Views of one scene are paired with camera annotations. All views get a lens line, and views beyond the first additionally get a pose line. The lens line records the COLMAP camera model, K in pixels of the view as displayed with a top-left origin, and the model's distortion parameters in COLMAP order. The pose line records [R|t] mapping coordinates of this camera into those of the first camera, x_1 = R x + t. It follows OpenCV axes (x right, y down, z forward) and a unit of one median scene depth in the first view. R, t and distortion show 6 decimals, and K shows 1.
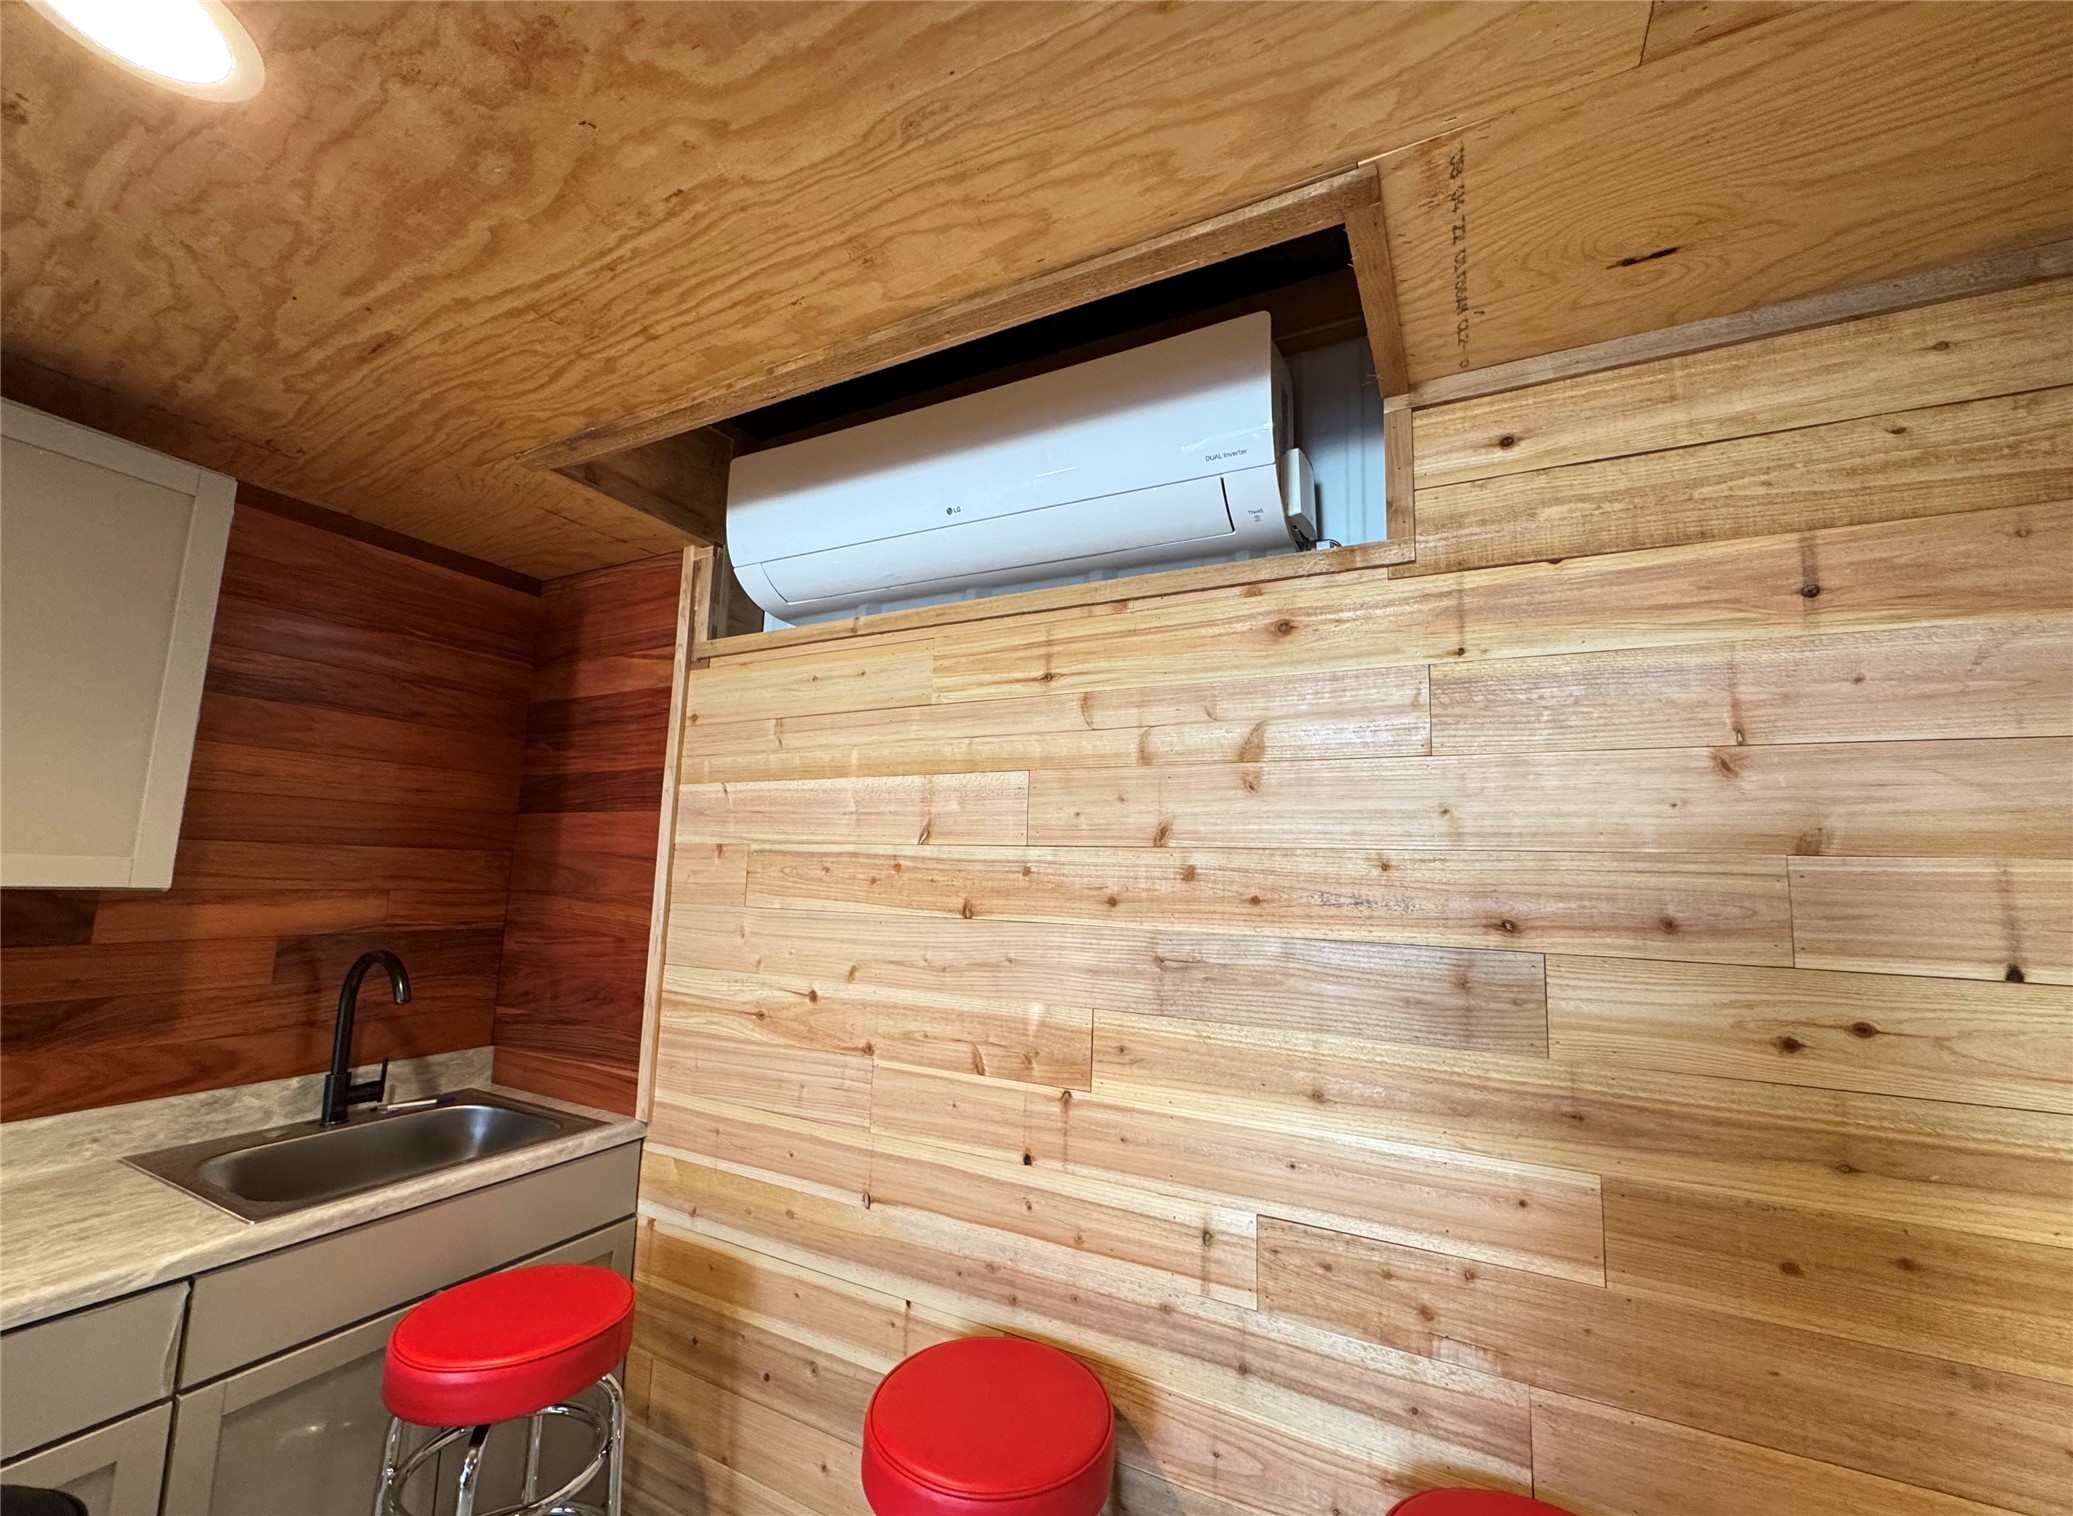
lens RADIAL K [[820.4, 0, 1036.2], [0, 820.4, 783.0], [0, 0, 1]] dist [-0.002783, 0.000380]
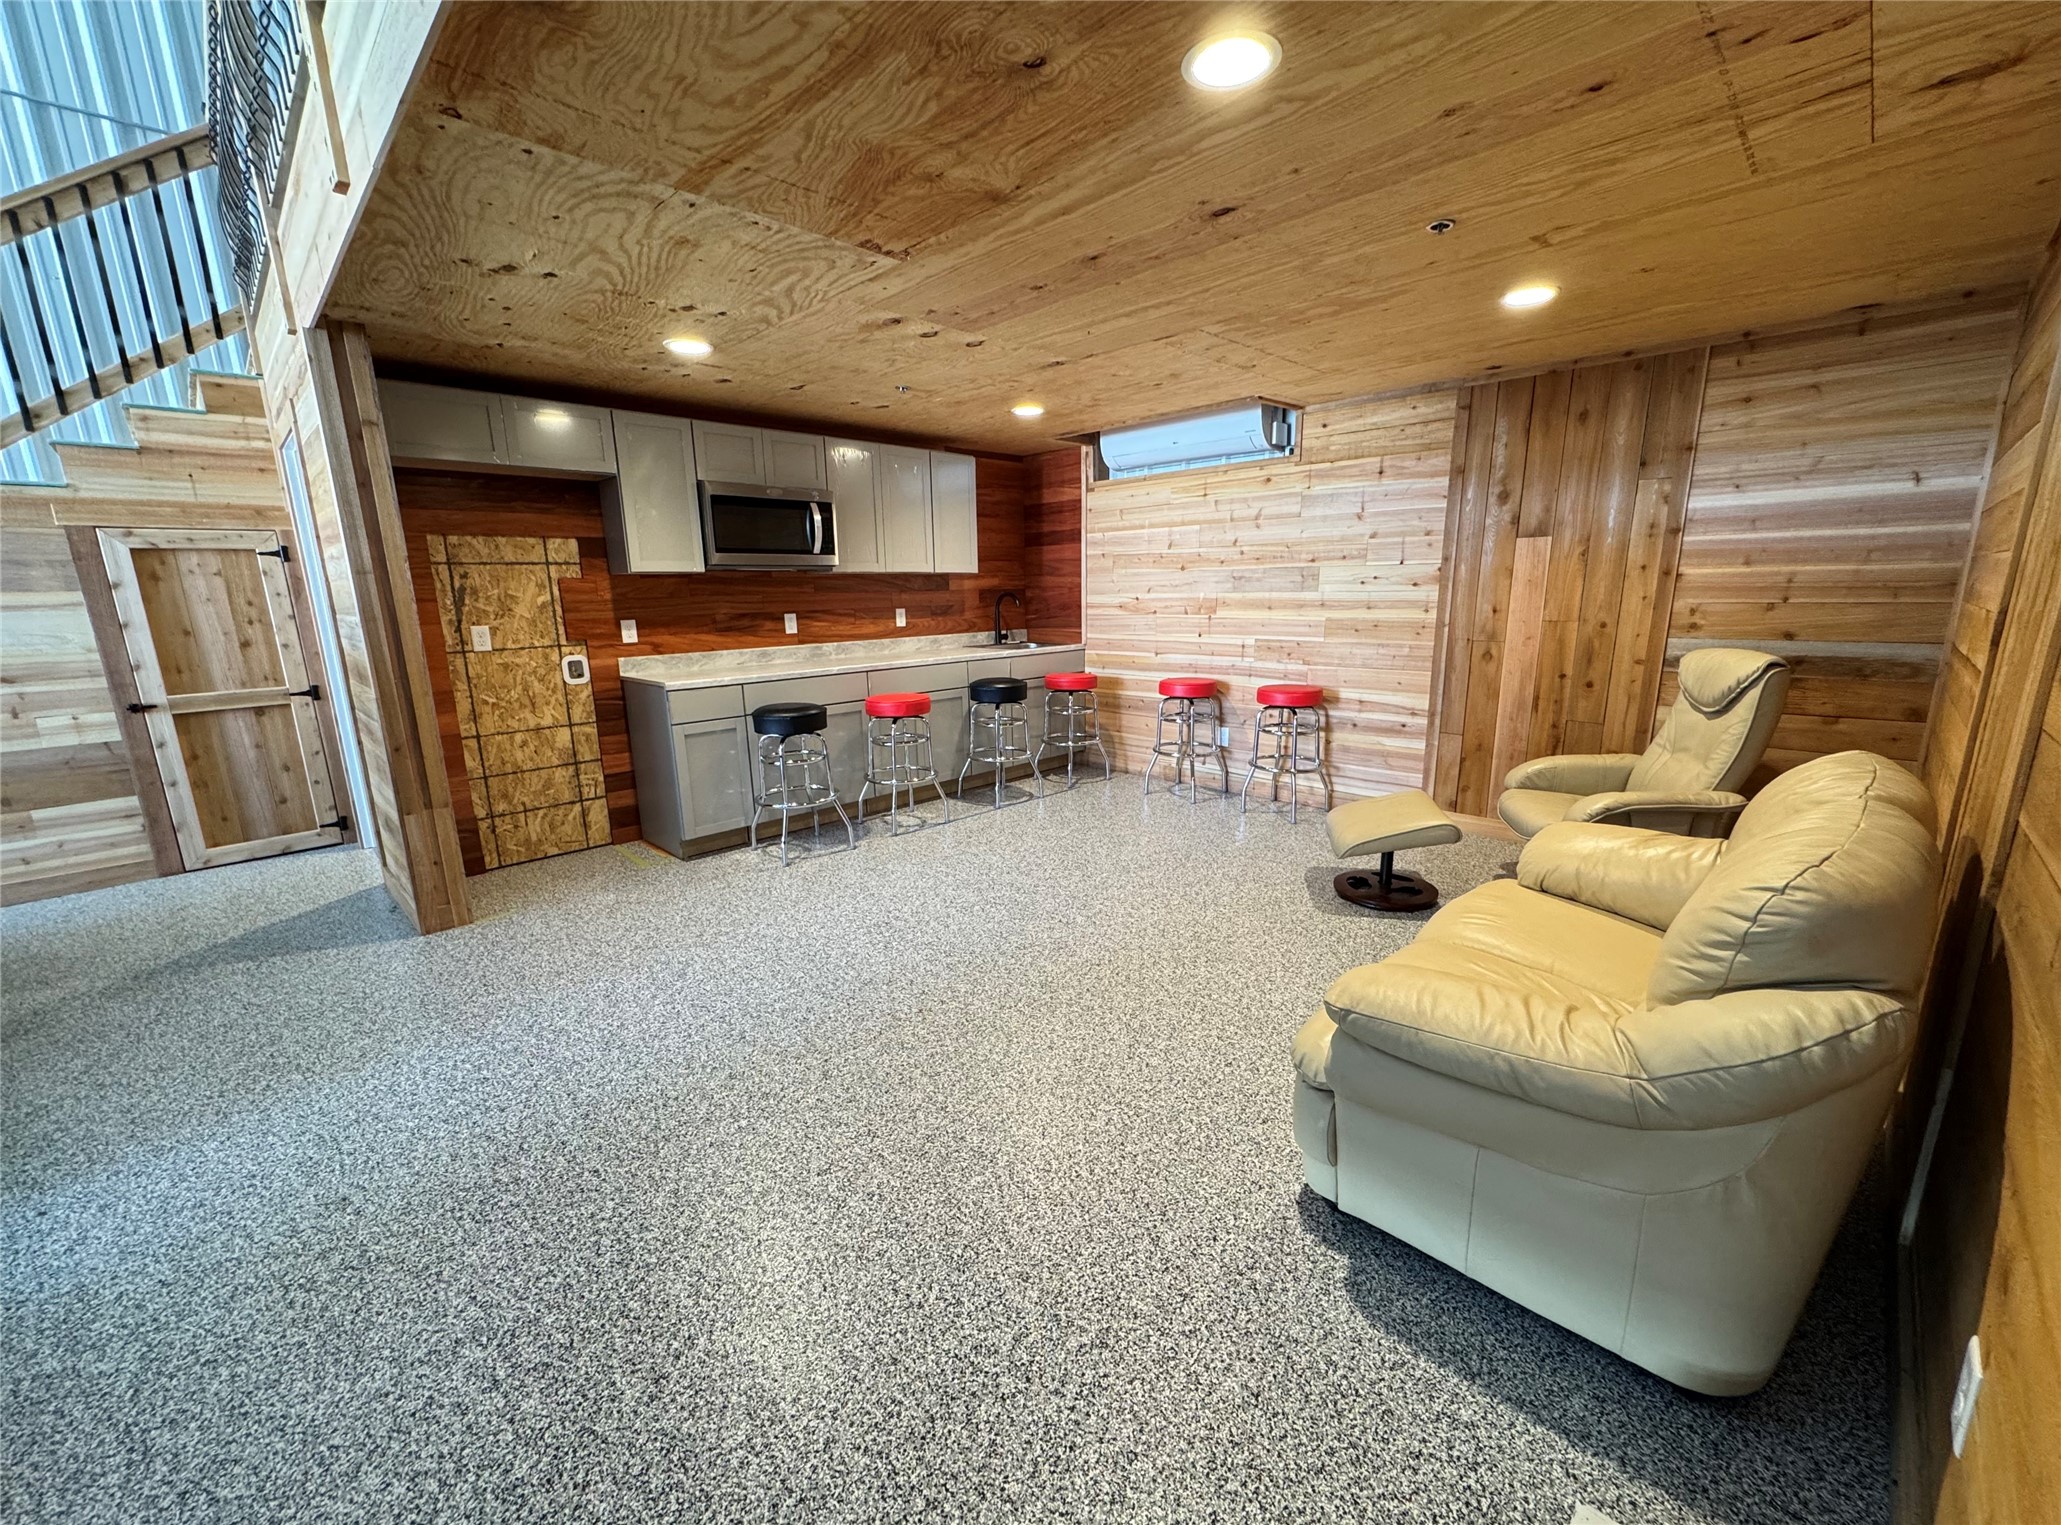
lens RADIAL K [[814.2, 0, 1030.5], [0, 814.2, 762.5], [0, 0, 1]] dist [-0.001168, -0.000041]
pose [[0.949059, 0.019236, -0.314512, 0.415028], [0.082383, 0.948269, 0.306593, -0.176768], [0.304139, -0.316886, 0.898378, -2.609343]]
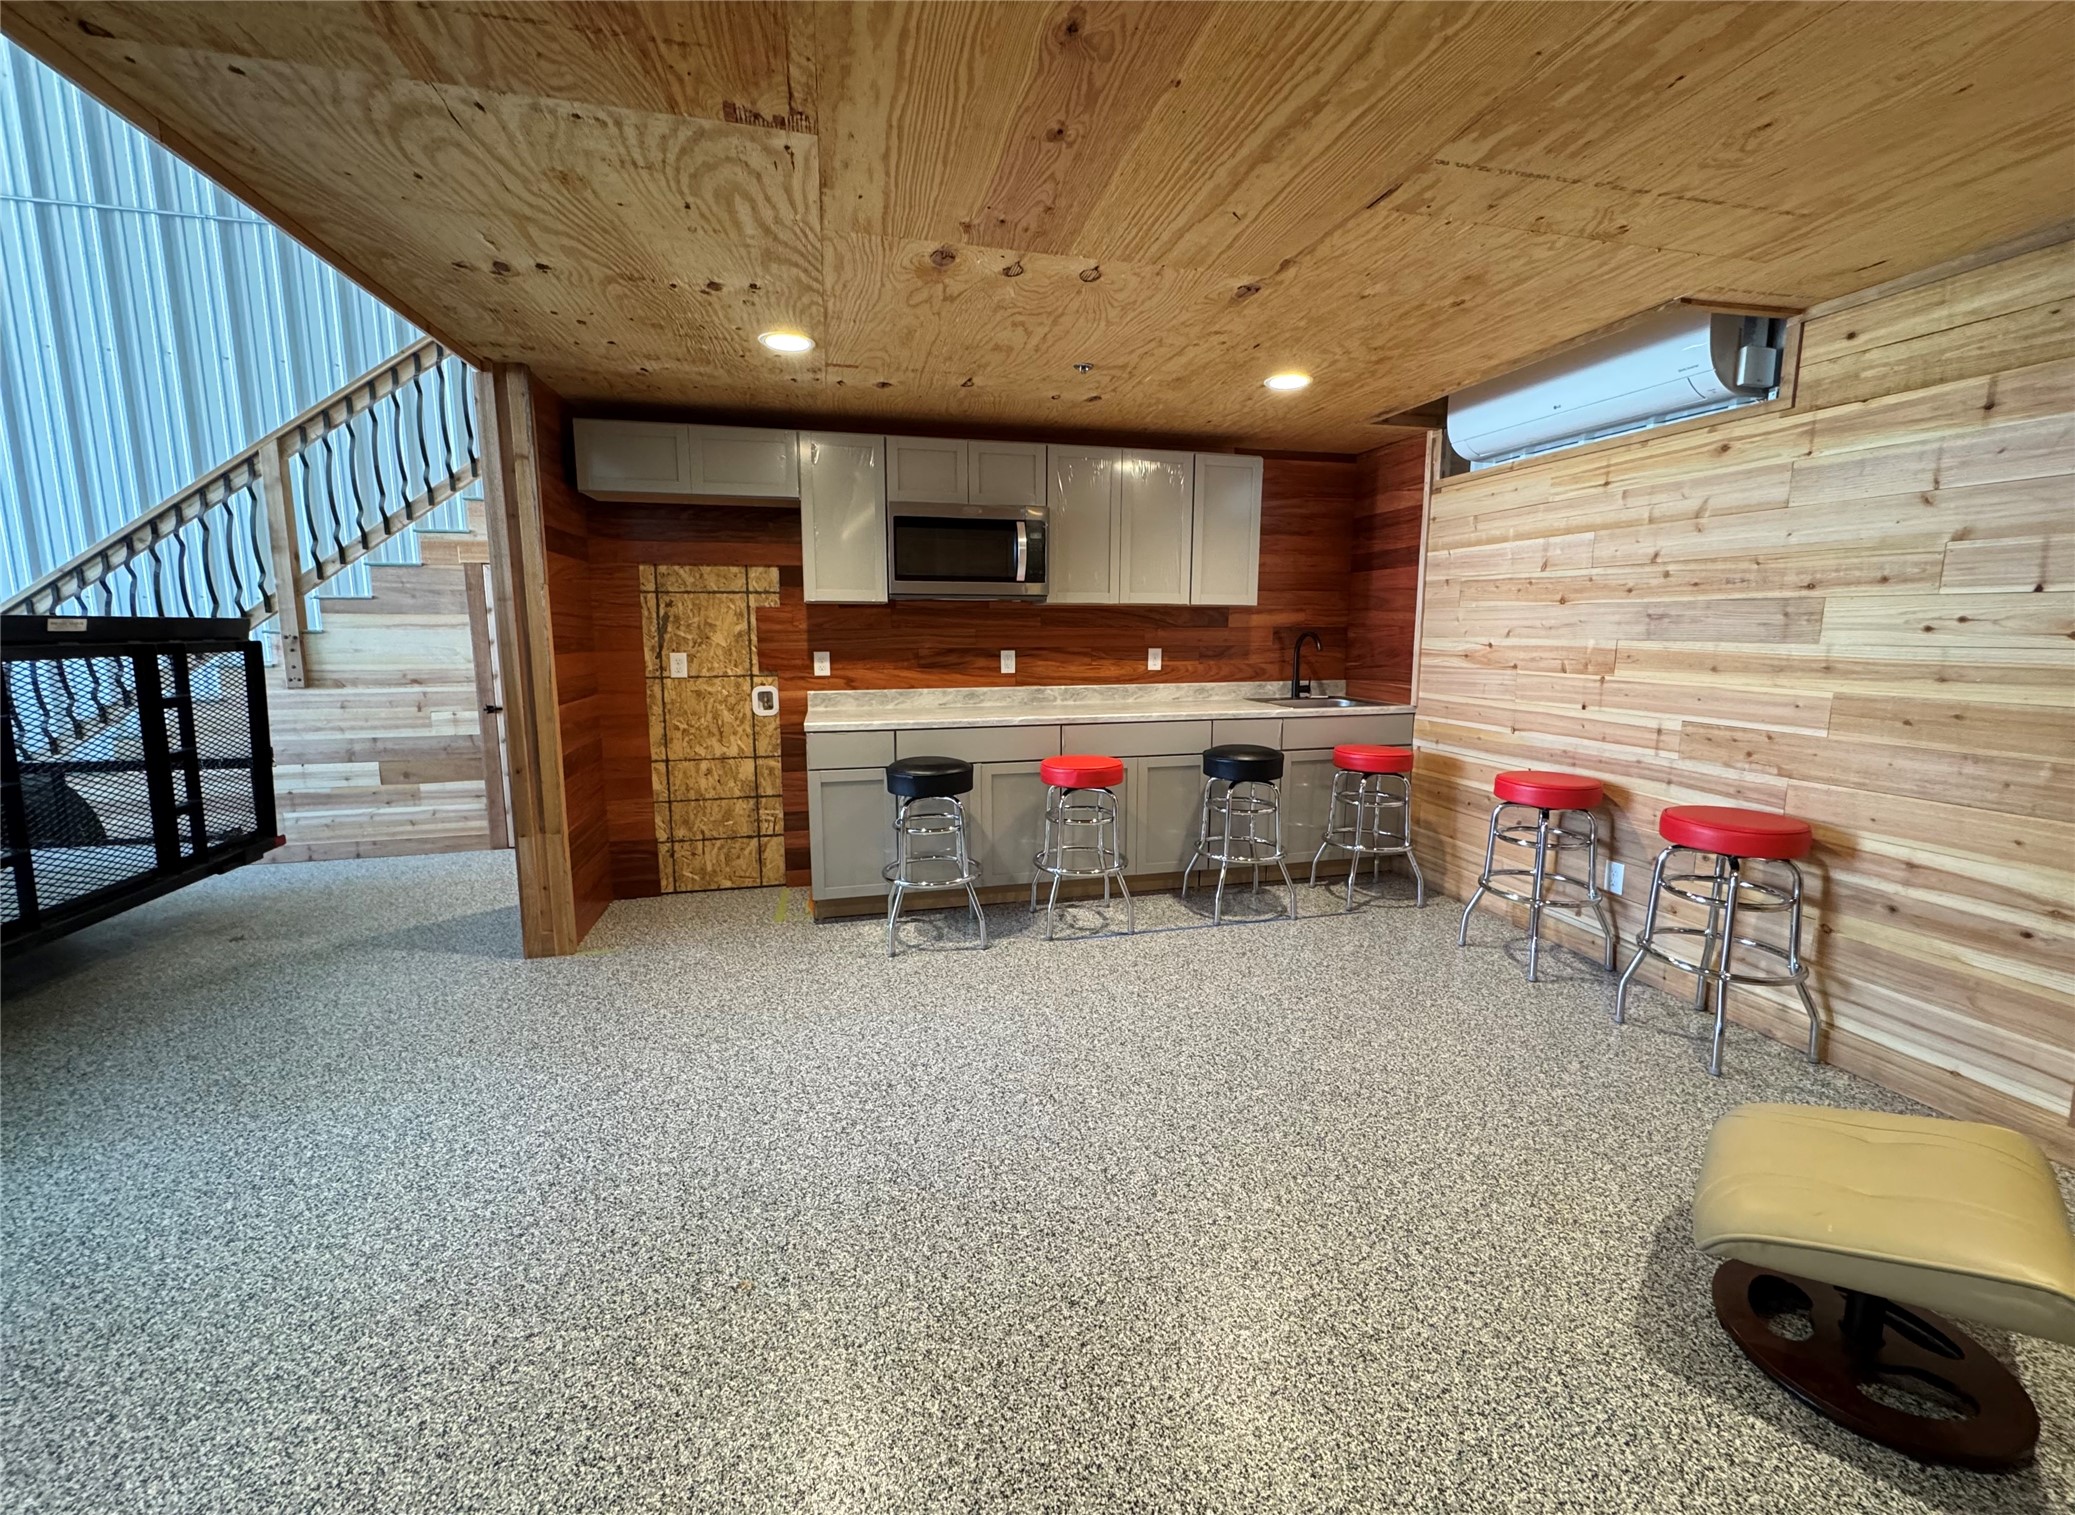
lens RADIAL K [[820.8, 0, 1040.0], [0, 820.8, 732.2], [0, 0, 1]] dist [-0.001804, 0.000059]
pose [[0.654600, 0.067947, -0.752916, 0.697997], [0.106582, 0.977710, 0.180898, -0.044826], [0.748424, -0.198664, 0.632767, -1.538032]]
